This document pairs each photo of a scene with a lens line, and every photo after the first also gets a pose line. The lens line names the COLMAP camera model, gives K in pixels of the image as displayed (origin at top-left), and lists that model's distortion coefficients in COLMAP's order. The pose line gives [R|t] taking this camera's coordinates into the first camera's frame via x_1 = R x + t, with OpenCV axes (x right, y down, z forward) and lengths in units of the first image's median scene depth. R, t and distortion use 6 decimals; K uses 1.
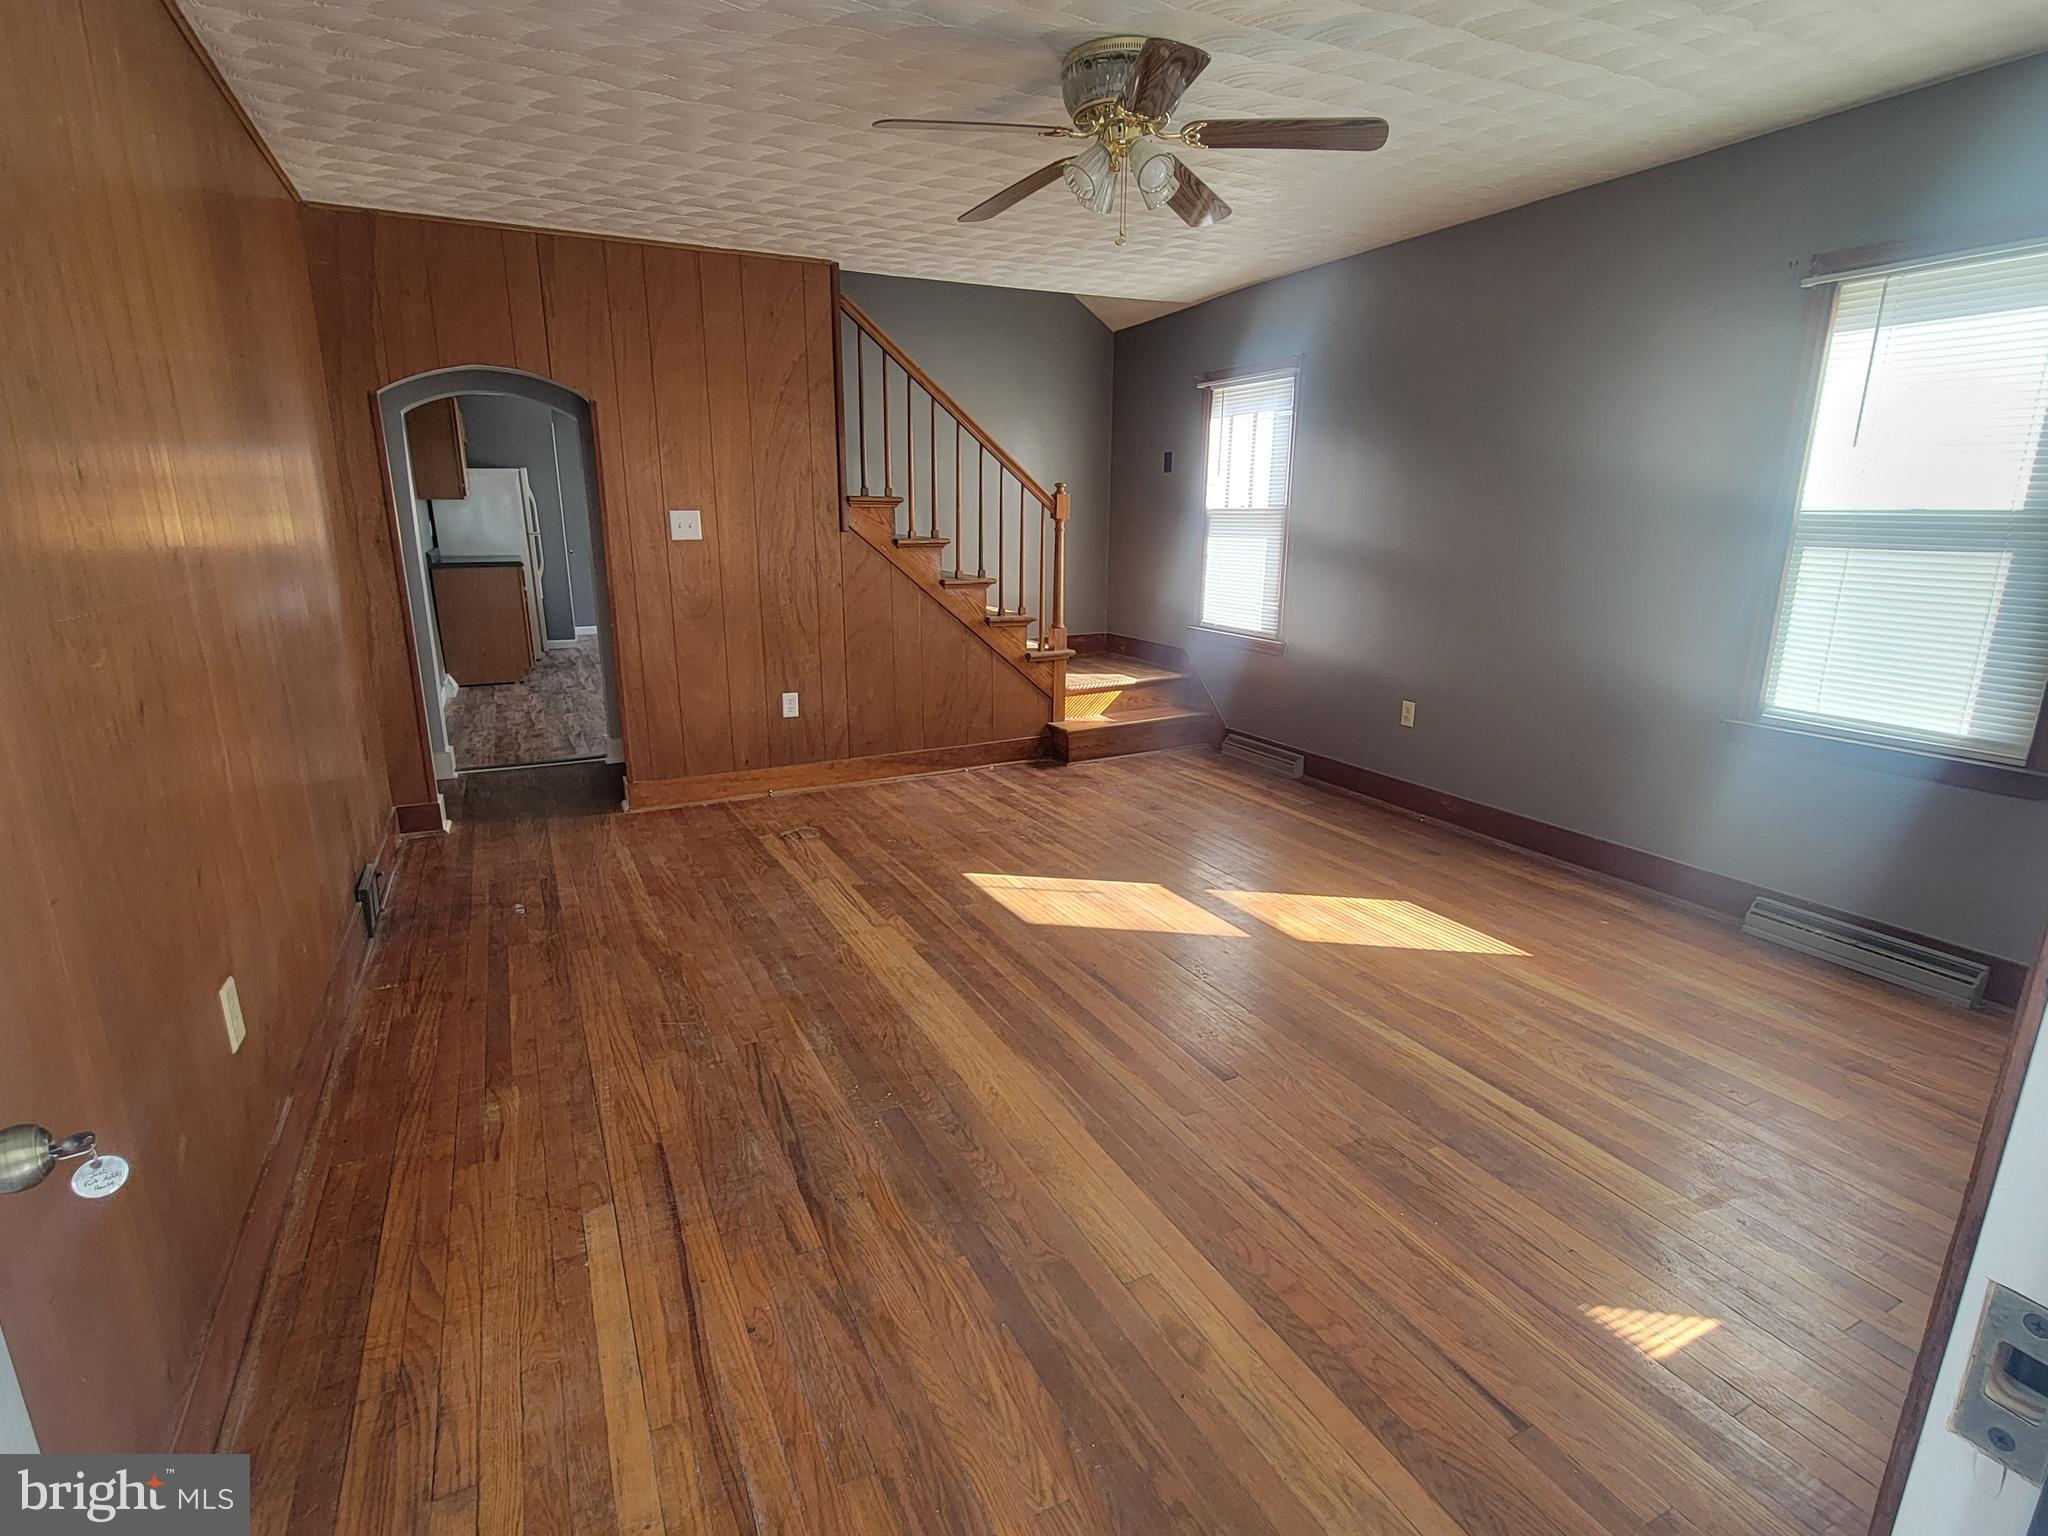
lens RADIAL K [[1020.5, 0, 1031.2], [0, 1020.5, 773.3], [0, 0, 1]] dist [-0.001683, -0.000452]
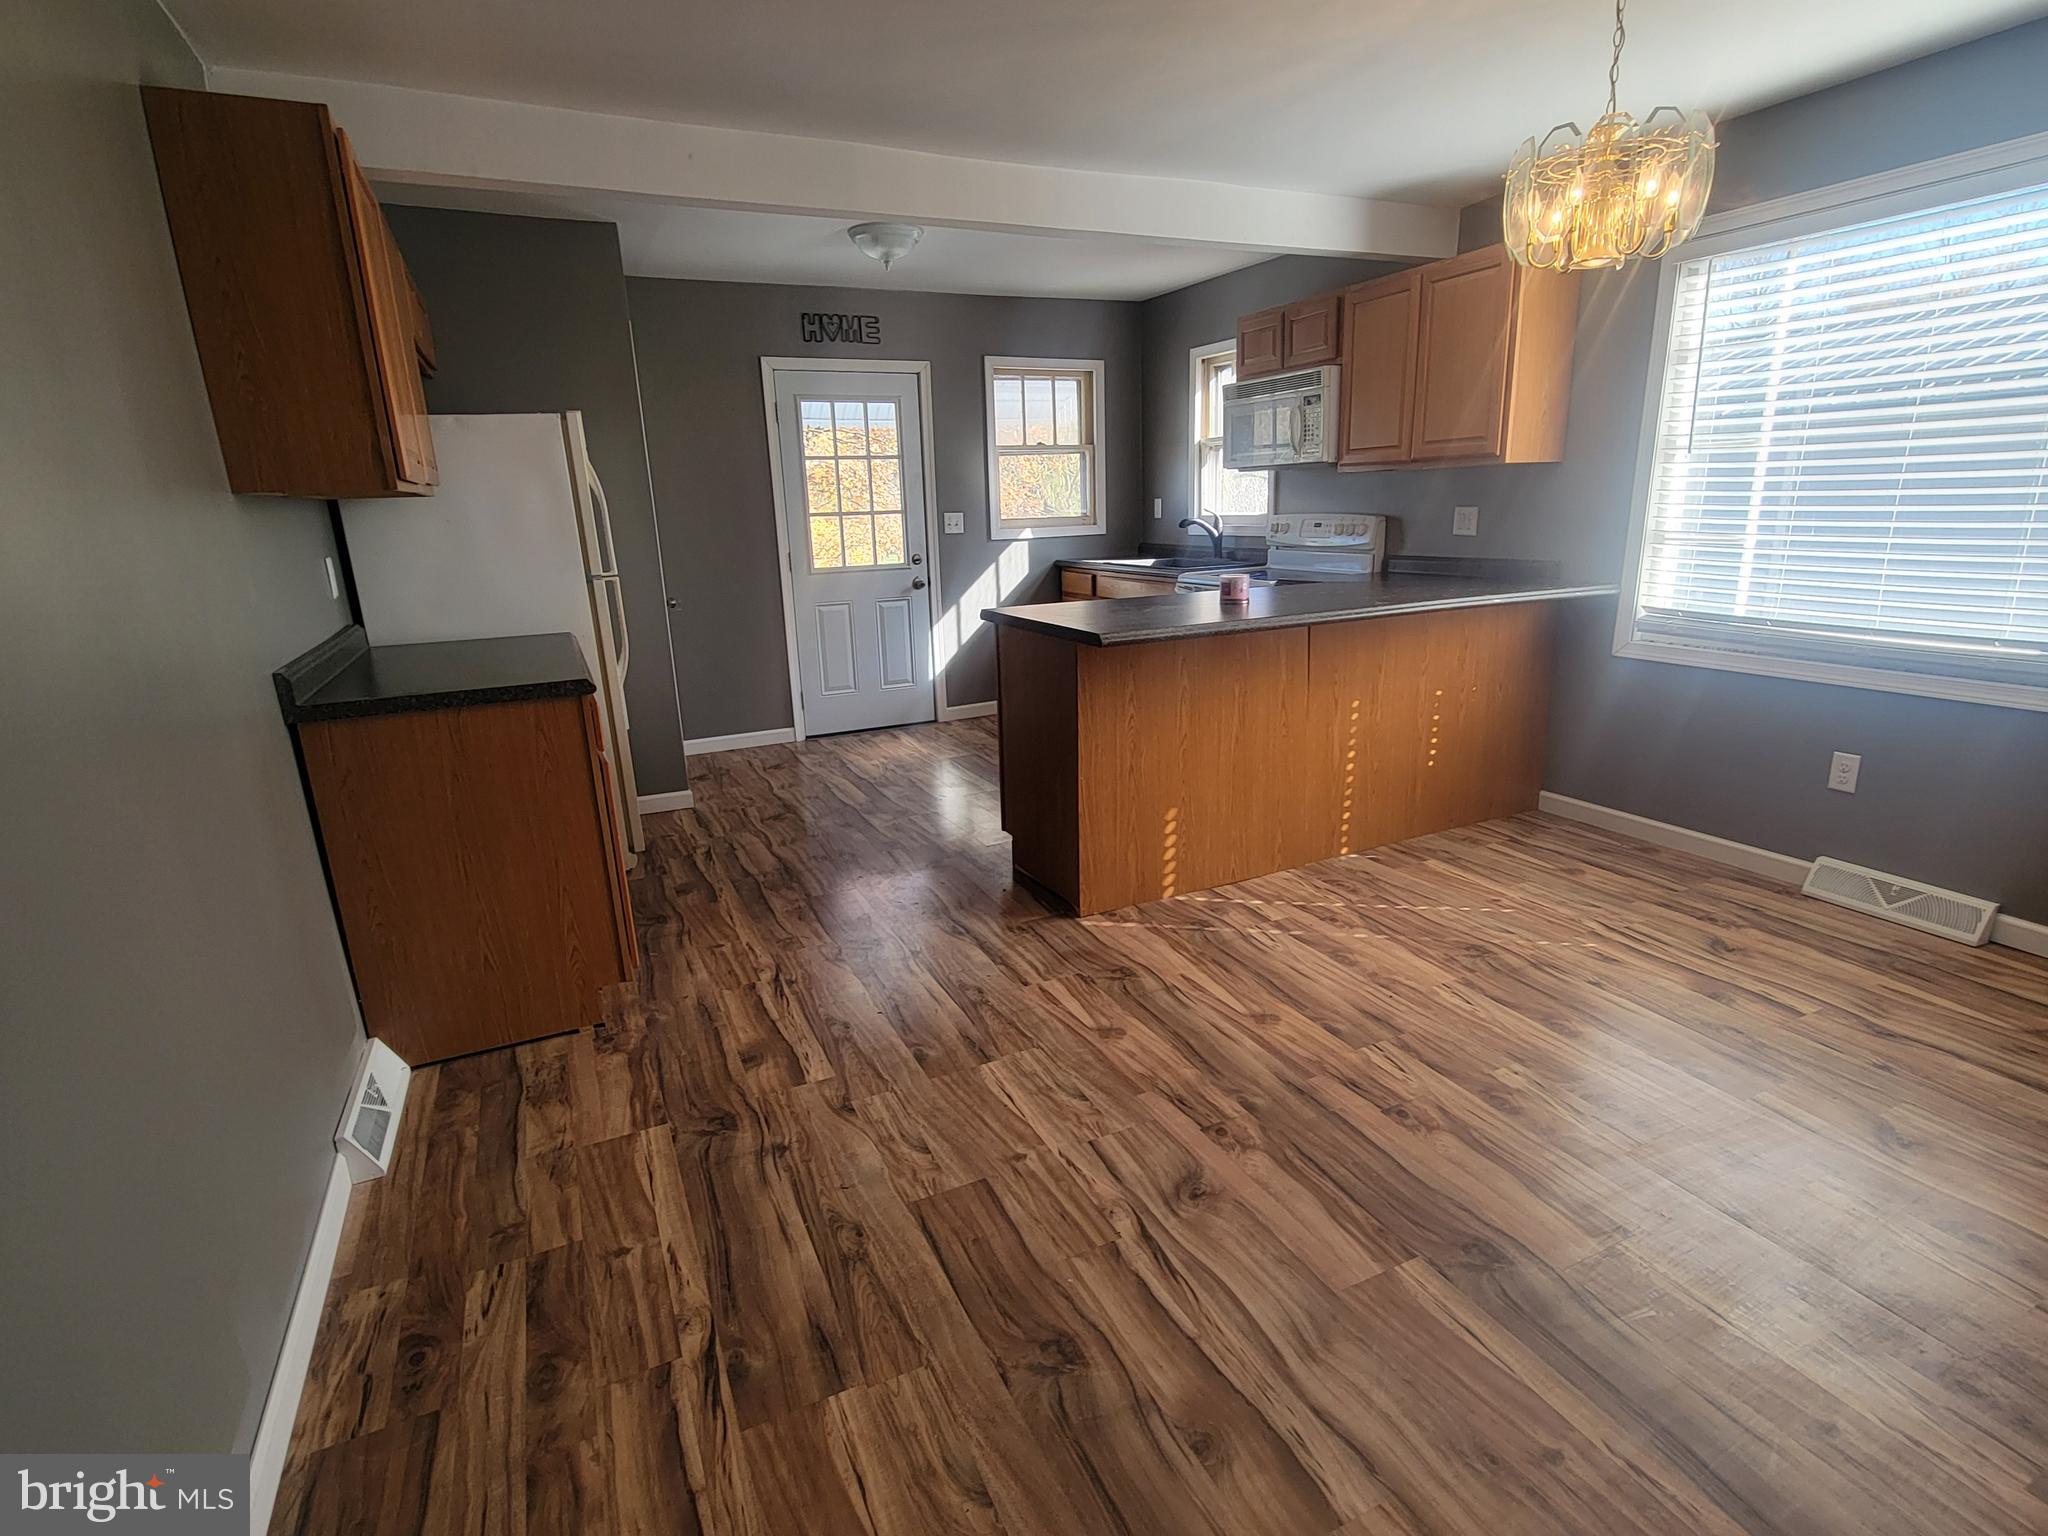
lens RADIAL K [[1020.5, 0, 1031.2], [0, 1020.5, 773.3], [0, 0, 1]] dist [-0.001683, -0.000452]
pose [[0.999352, -0.025541, -0.025364, -0.328889], [0.025895, 0.999570, 0.013736, -0.167184], [0.025003, -0.014384, 0.999584, 0.635092]]
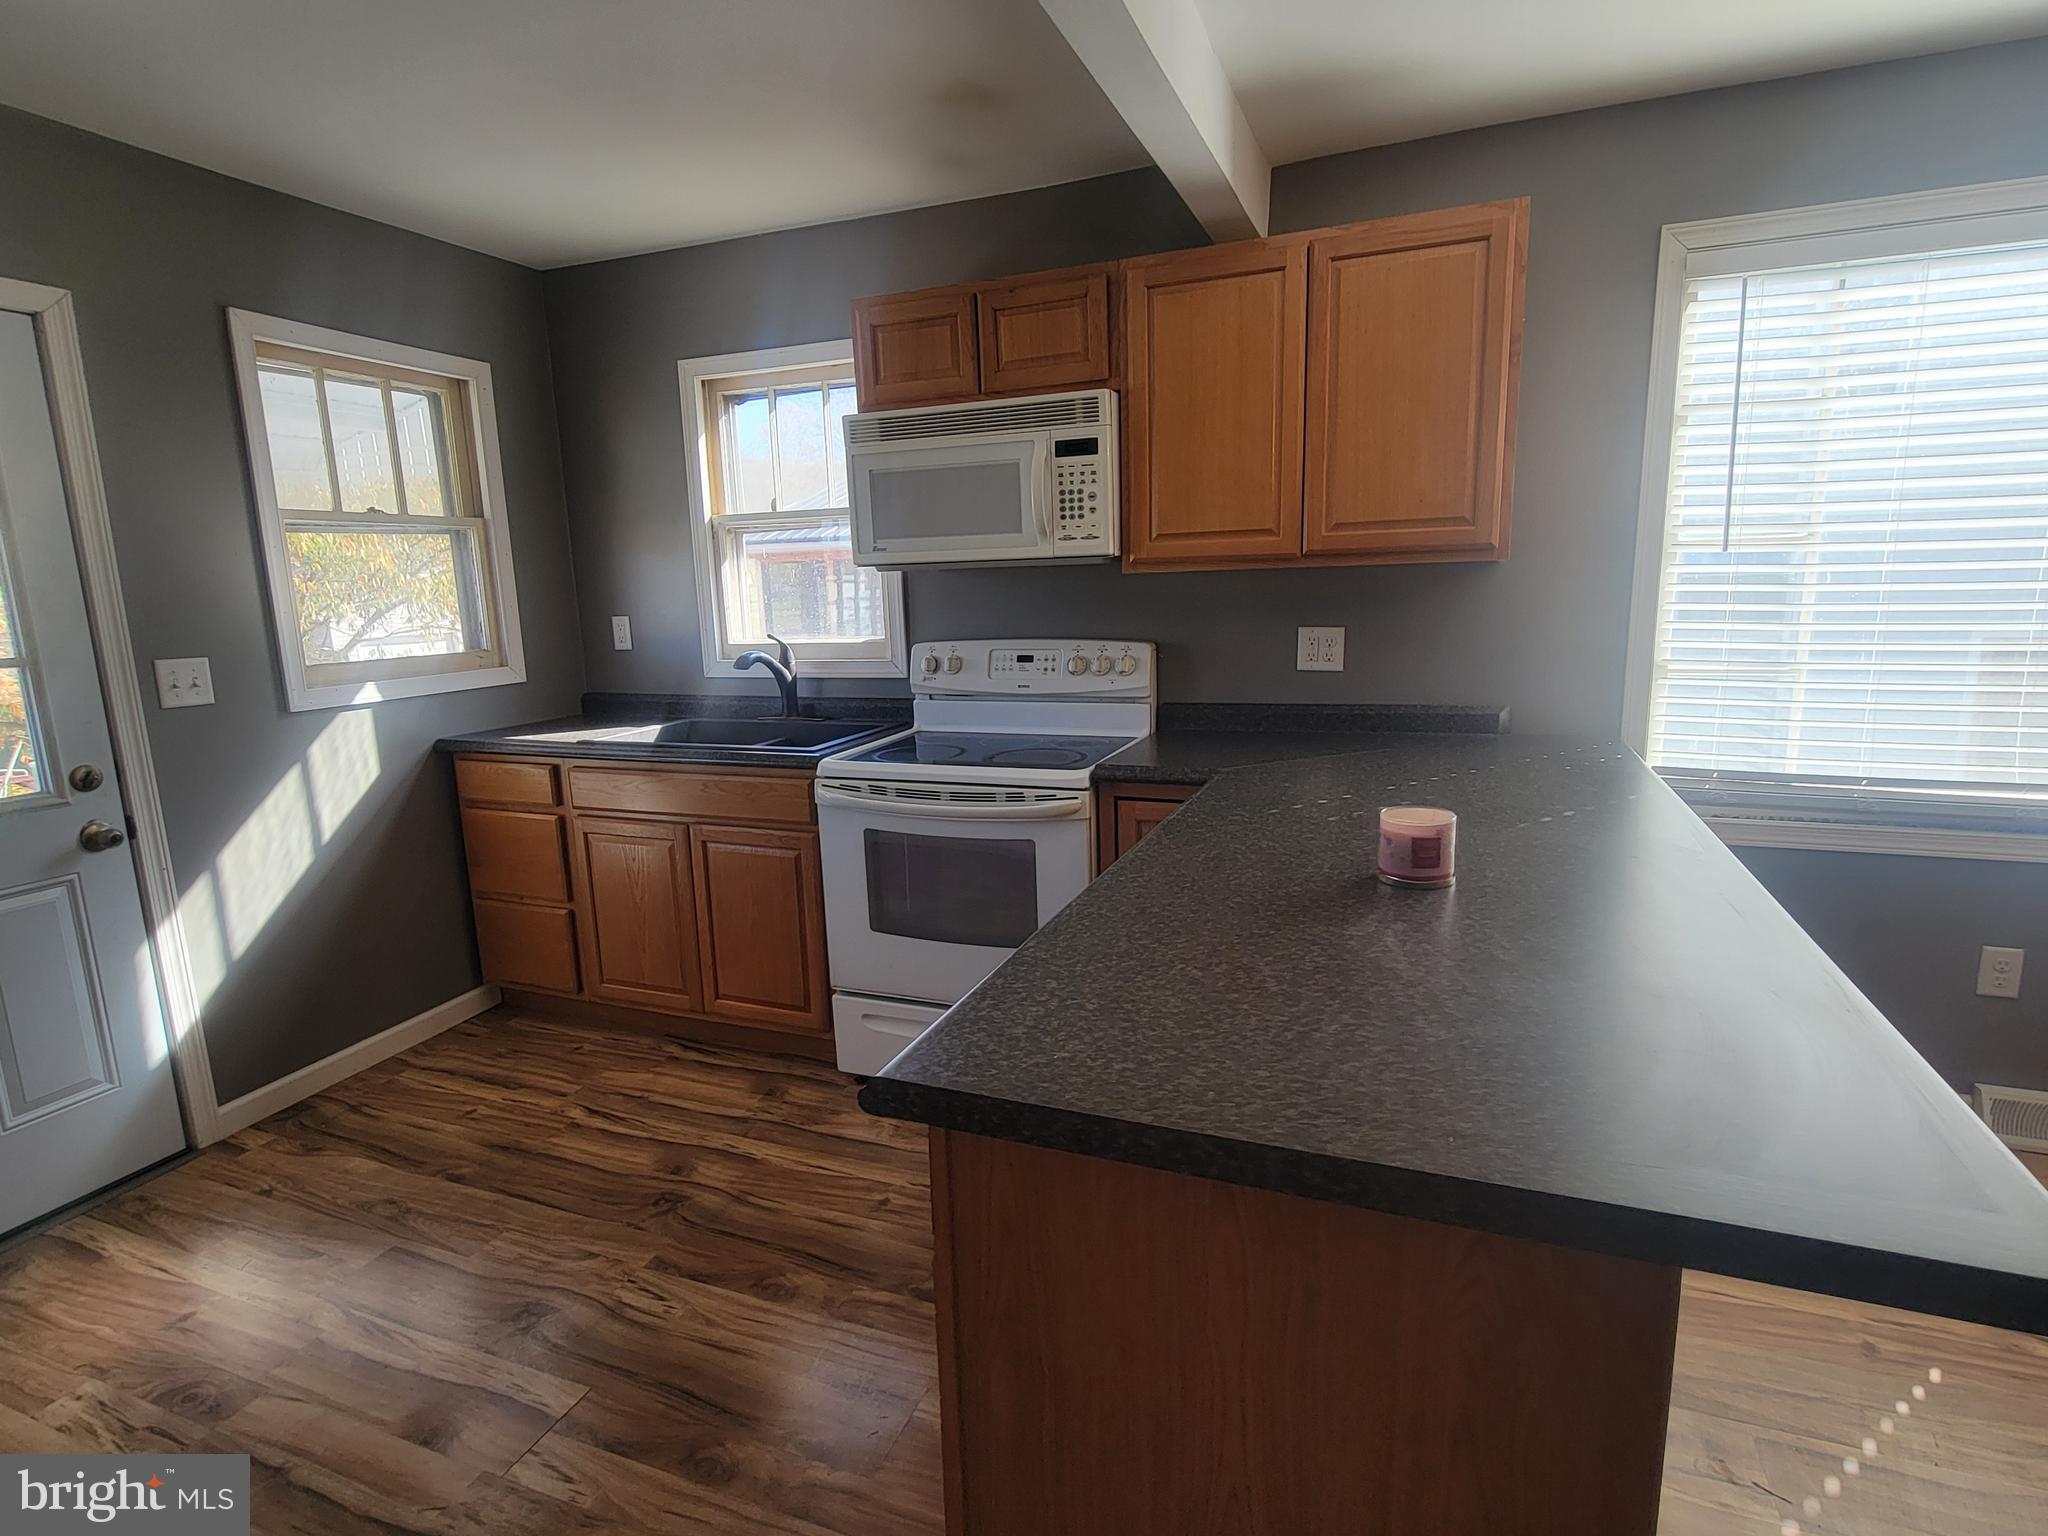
lens RADIAL K [[1020.5, 0, 1031.2], [0, 1020.5, 773.3], [0, 0, 1]] dist [-0.001683, -0.000452]
pose [[0.742601, -0.148282, 0.653112, -0.412398], [0.194351, 0.980930, 0.001728, -0.260293], [-0.640914, 0.125650, 0.757259, 0.968615]]
